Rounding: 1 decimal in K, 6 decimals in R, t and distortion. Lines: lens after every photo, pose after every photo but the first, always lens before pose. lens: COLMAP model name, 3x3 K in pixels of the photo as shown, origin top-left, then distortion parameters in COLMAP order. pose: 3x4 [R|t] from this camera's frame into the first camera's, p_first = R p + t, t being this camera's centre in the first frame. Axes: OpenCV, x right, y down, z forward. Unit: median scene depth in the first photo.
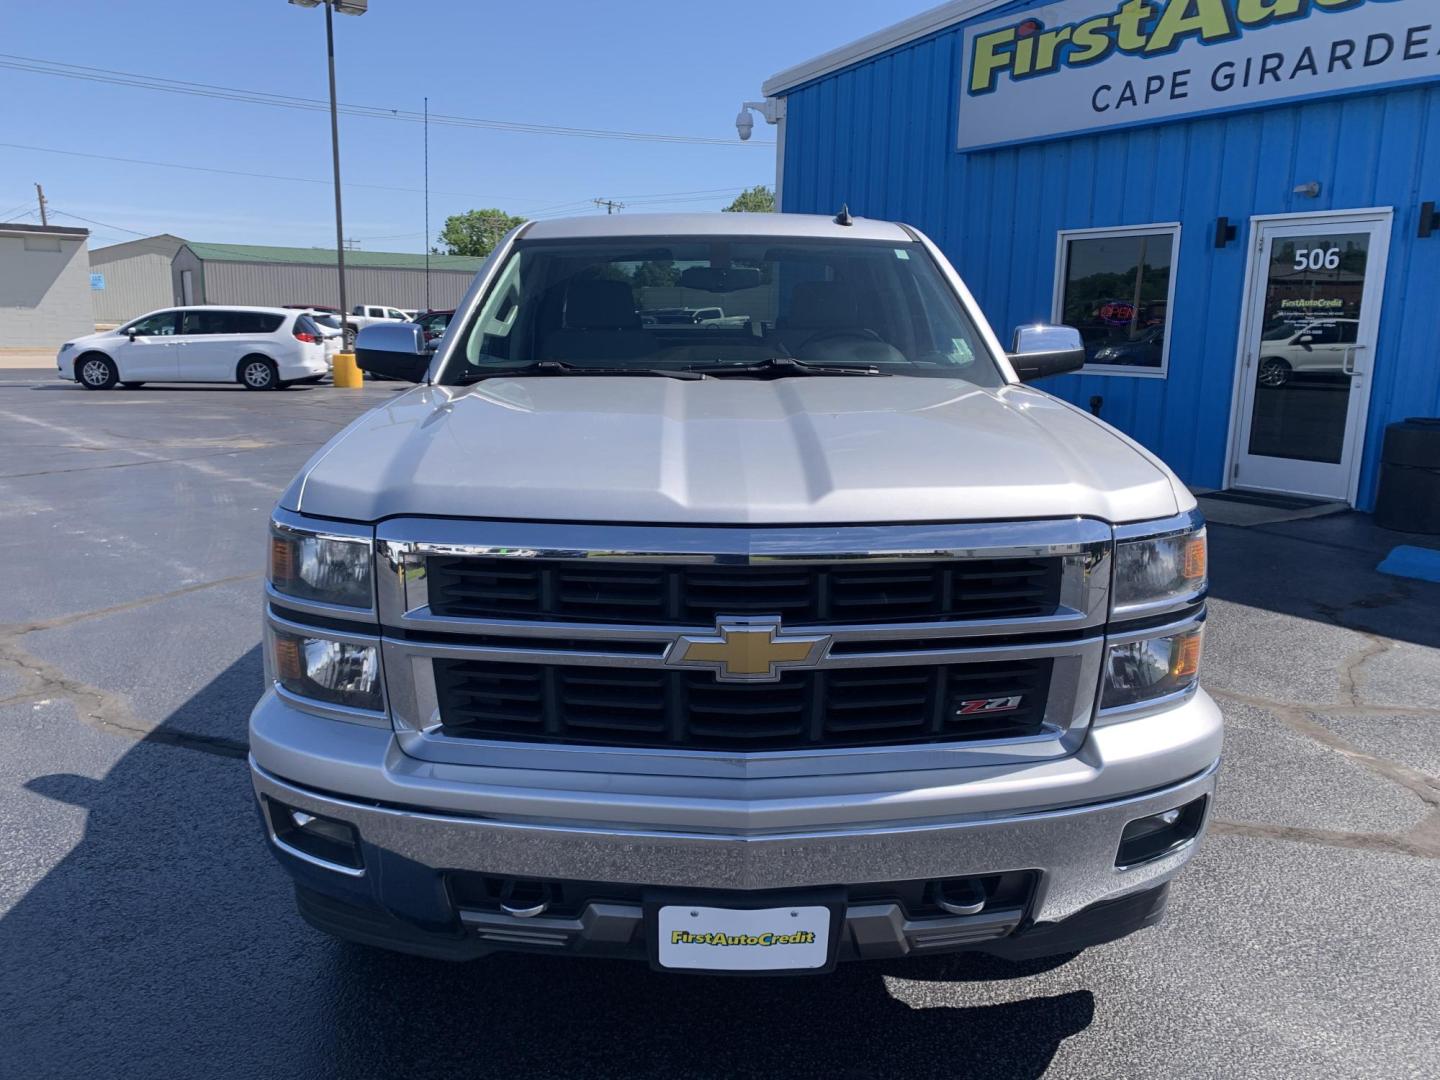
lens RADIAL K [[1090.3, 0, 717.2], [0, 1090.3, 498.9], [0, 0, 1]] dist [0.110716, -0.100484]
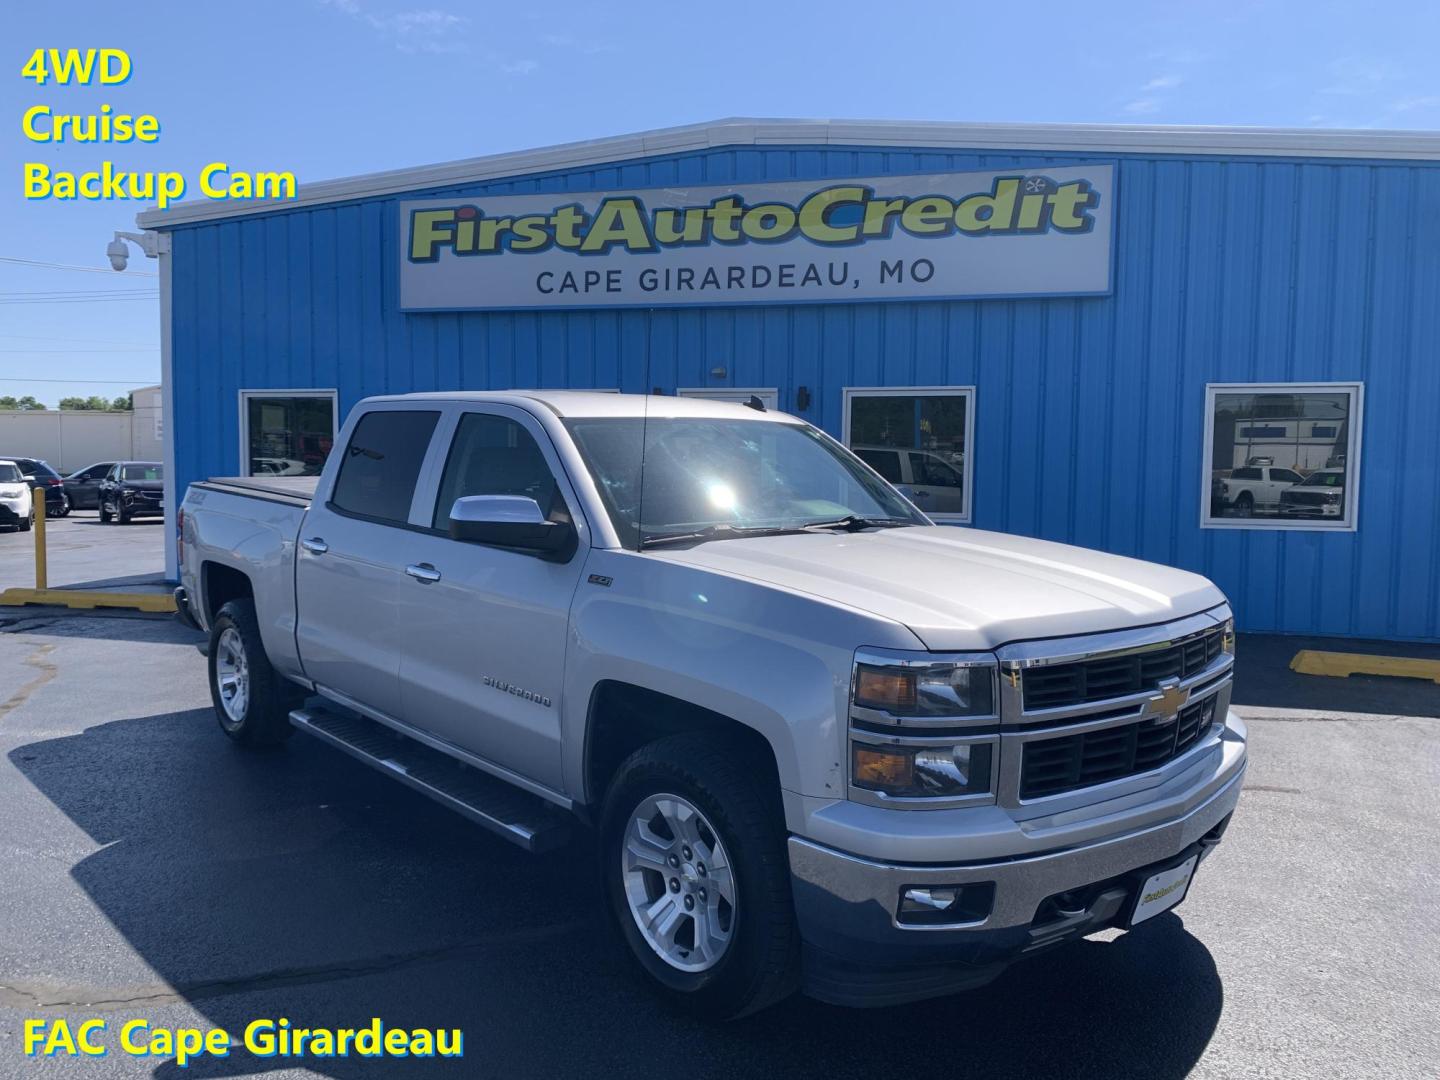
lens RADIAL K [[1087.9, 0, 712.1], [0, 1087.9, 534.7], [0, 0, 1]] dist [0.056724, -0.096138]
pose [[0.761328, -0.049475, 0.646476, -0.304744], [0.108031, 0.992826, -0.051243, -0.018210], [-0.639303, 0.108853, 0.761211, 0.040413]]
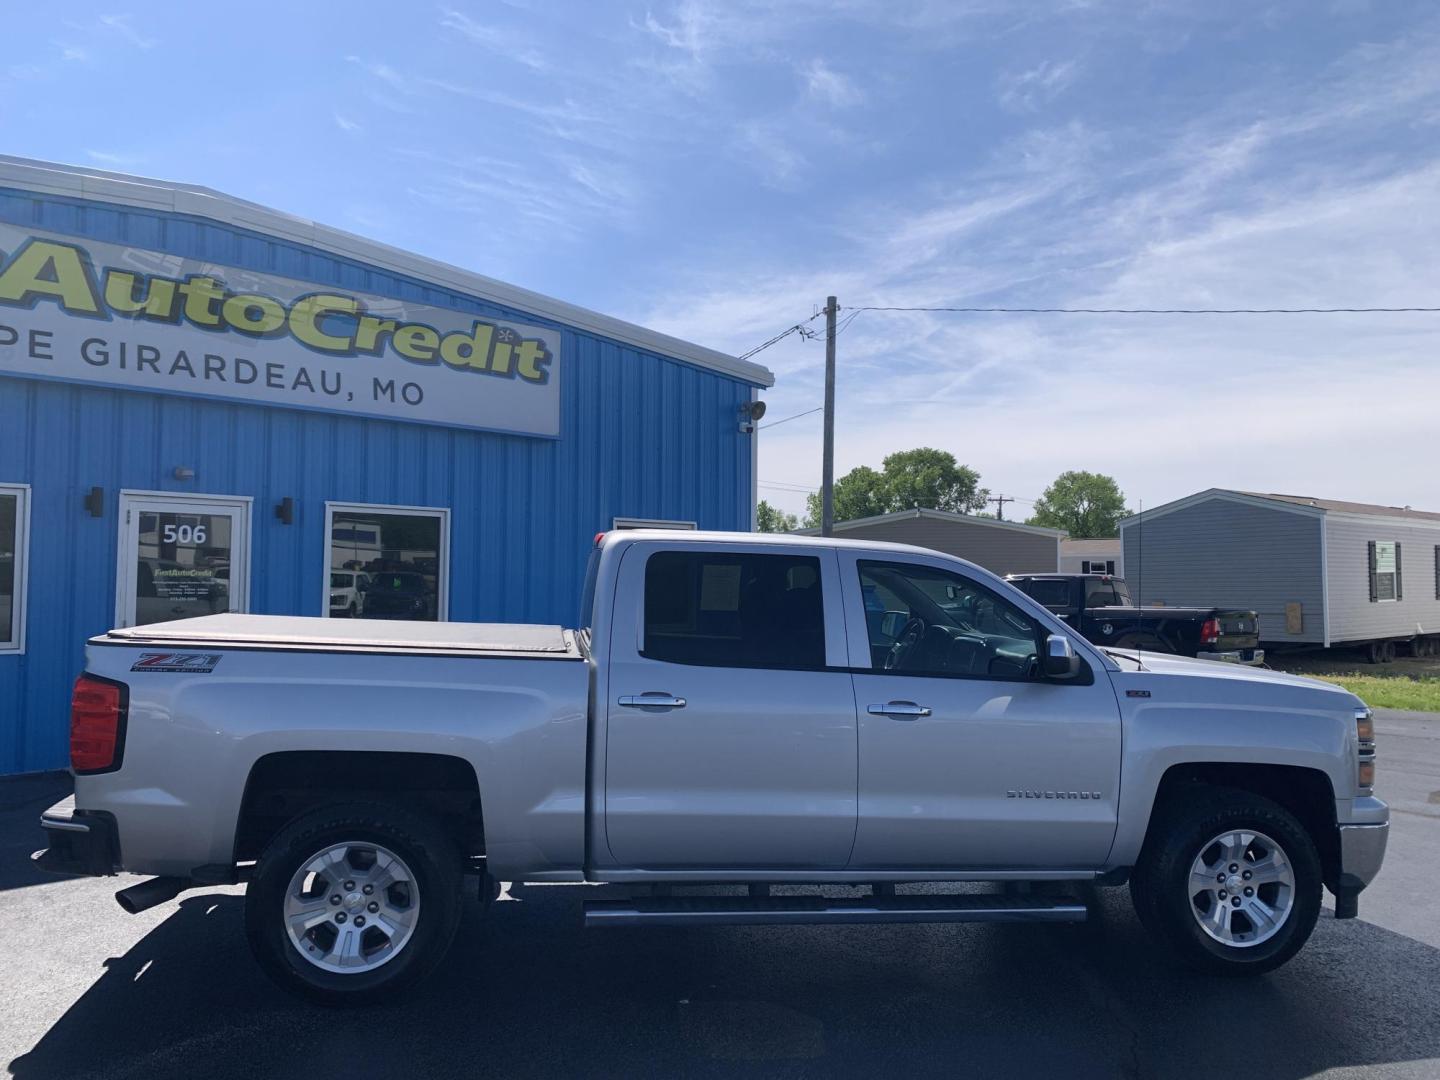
lens RADIAL K [[1087.9, 0, 712.1], [0, 1087.9, 534.7], [0, 0, 1]] dist [0.056724, -0.096138]
pose [[-0.105414, 0.023040, 0.994162, -0.578097], [0.147825, 0.988987, -0.007245, -0.122685], [-0.983380, 0.146198, -0.107659, 0.574335]]
